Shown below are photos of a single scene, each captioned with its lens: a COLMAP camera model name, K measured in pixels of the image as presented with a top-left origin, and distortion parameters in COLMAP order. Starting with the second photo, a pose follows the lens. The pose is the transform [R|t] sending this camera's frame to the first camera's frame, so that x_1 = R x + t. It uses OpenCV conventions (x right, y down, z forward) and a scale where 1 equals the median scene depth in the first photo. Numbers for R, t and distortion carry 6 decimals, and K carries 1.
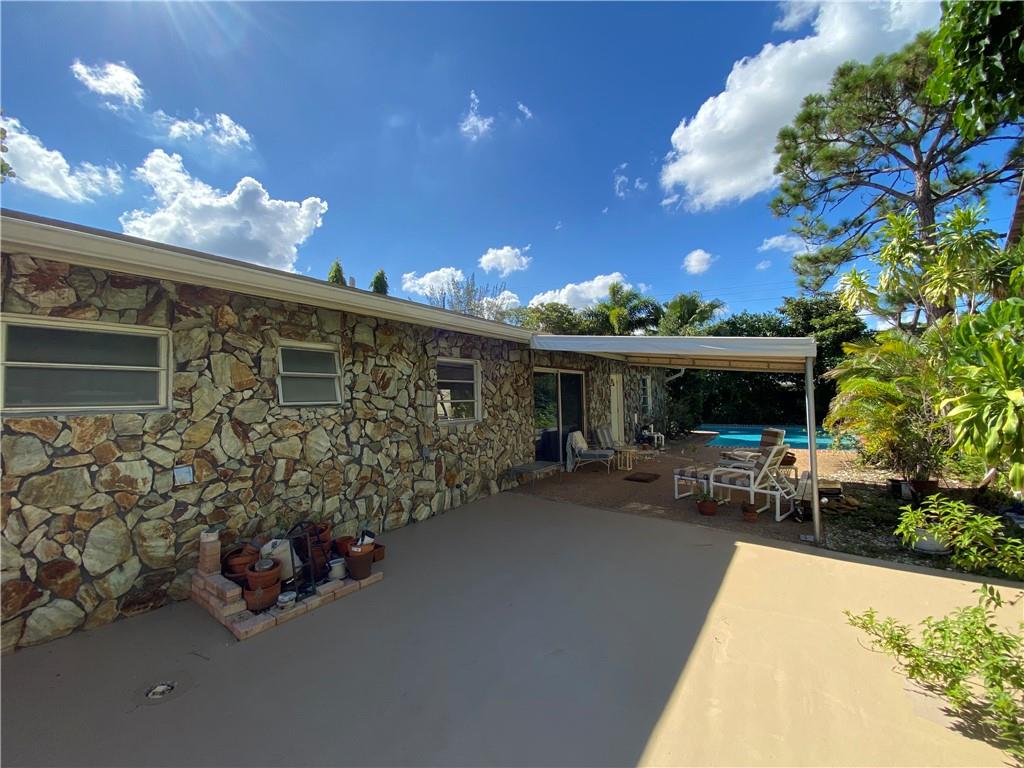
lens RADIAL K [[414.0, 0, 512.0], [0, 414.0, 384.1], [0, 0, 1]] dist [-0.000019, 0.000005]
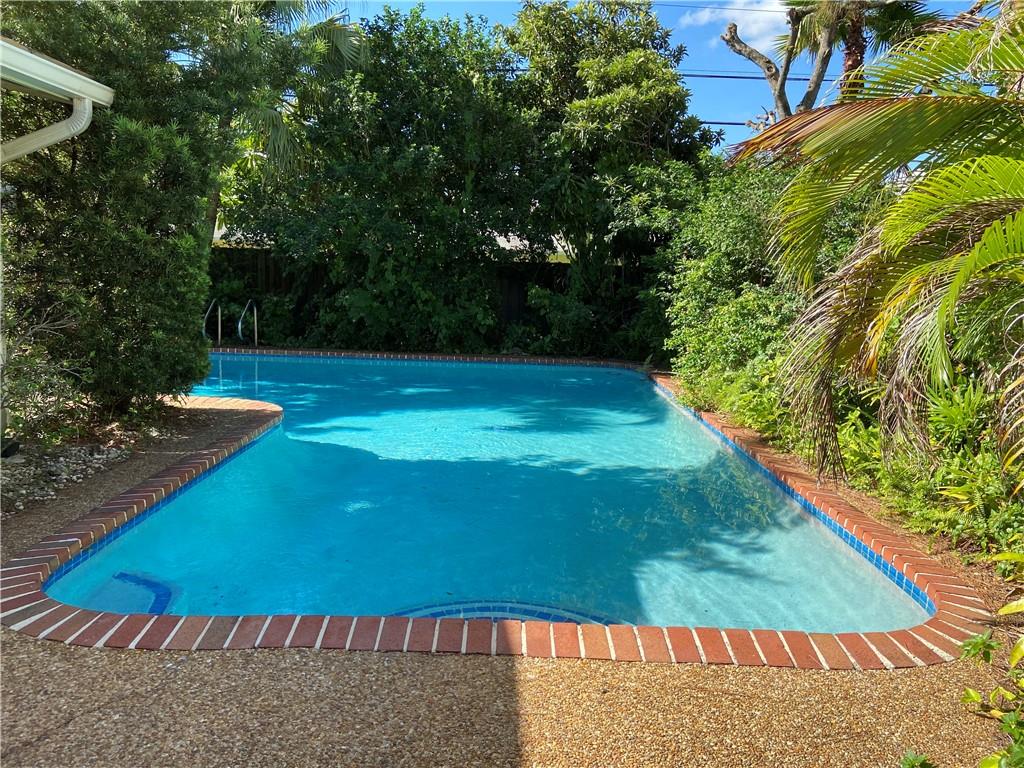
lens RADIAL K [[775.0, 0, 512.5], [0, 775.0, 384.1], [0, 0, 1]] dist [0.079696, -0.094068]
pose [[0.817798, -0.033200, 0.574547, 0.284284], [-0.066232, 0.986272, 0.151264, 0.020698], [-0.571681, -0.161757, 0.804372, 0.454129]]
